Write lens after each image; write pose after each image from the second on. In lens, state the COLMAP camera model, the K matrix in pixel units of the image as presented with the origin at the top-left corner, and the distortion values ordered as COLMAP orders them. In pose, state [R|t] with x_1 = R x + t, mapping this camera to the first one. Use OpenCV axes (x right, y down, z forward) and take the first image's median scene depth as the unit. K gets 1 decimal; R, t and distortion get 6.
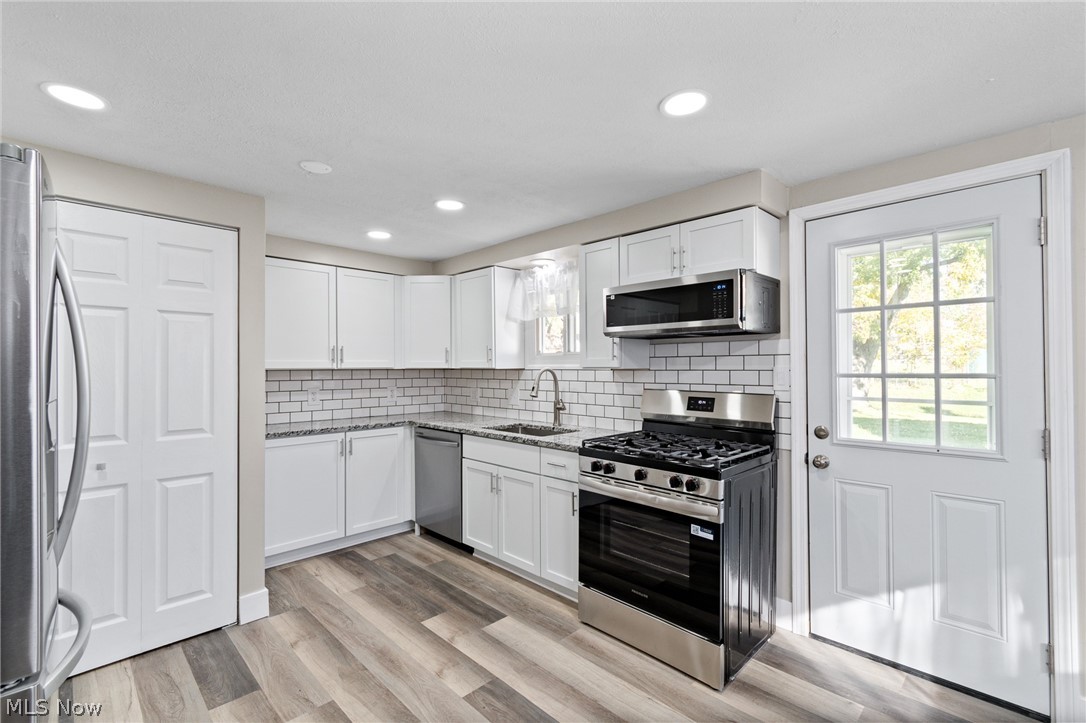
lens RADIAL K [[483.8, 0, 544.6], [0, 483.8, 364.5], [0, 0, 1]] dist [0.006045, 0.000206]
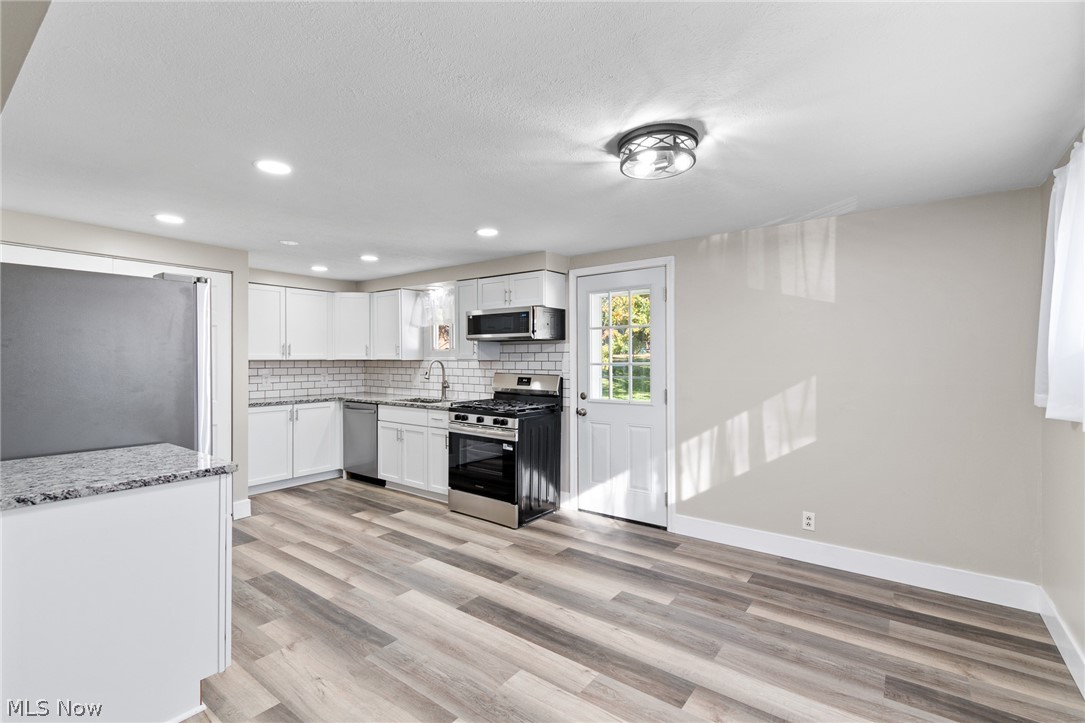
lens RADIAL K [[497.5, 0, 531.2], [0, 497.5, 357.9], [0, 0, 1]] dist [0.009062, -0.000861]
pose [[0.992354, 0.001597, 0.123414, 0.110257], [-0.002108, 0.999990, 0.004015, -0.005256], [-0.123406, -0.004245, 0.992347, -0.581474]]
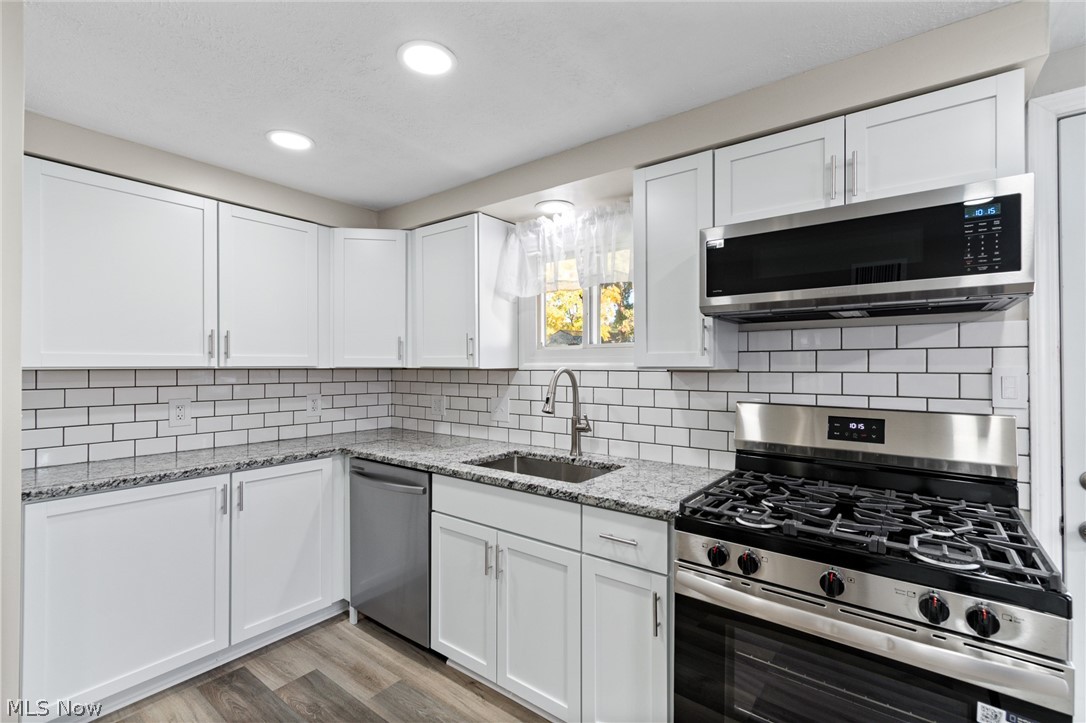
lens RADIAL K [[483.8, 0, 544.6], [0, 483.8, 364.5], [0, 0, 1]] dist [0.006045, 0.000206]
pose [[0.990946, 0.004888, 0.134172, -0.114168], [-0.004972, 0.999988, 0.000289, 0.002825], [-0.134169, -0.000954, 0.990958, 0.376149]]
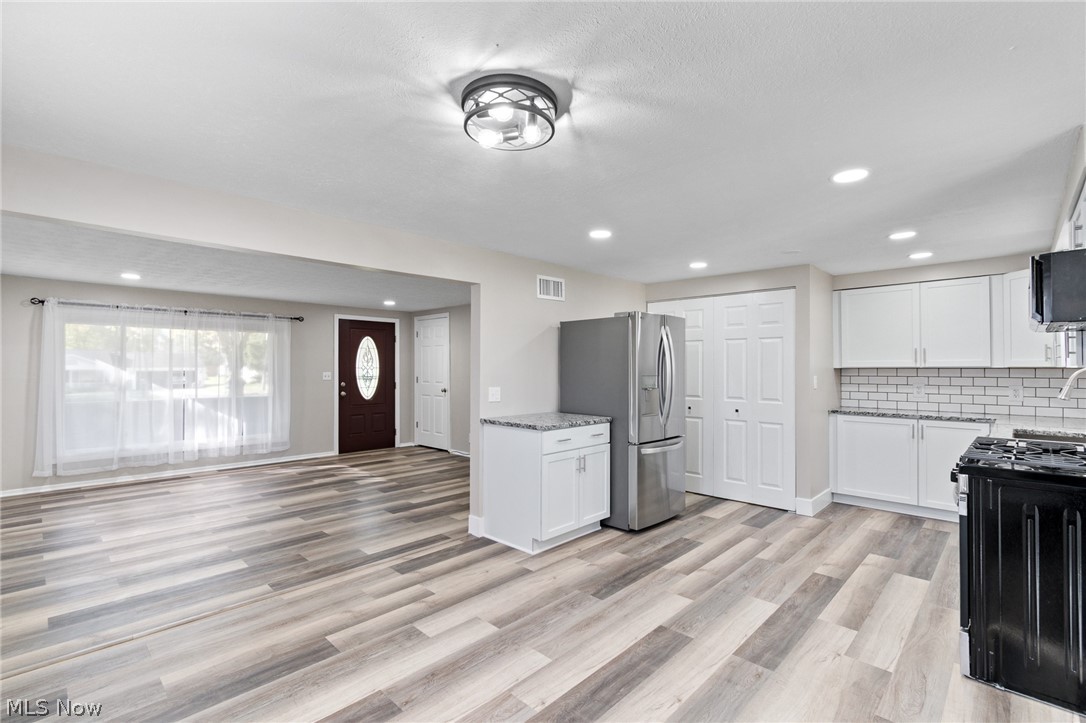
lens RADIAL K [[485.8, 0, 544.0], [0, 485.8, 366.3], [0, 0, 1]] dist [0.008604, -0.000484]
pose [[0.012184, -0.003638, -0.999919, 0.858004], [0.007203, 0.999968, -0.003550, 0.004929], [0.999900, -0.007159, 0.012210, 0.058694]]
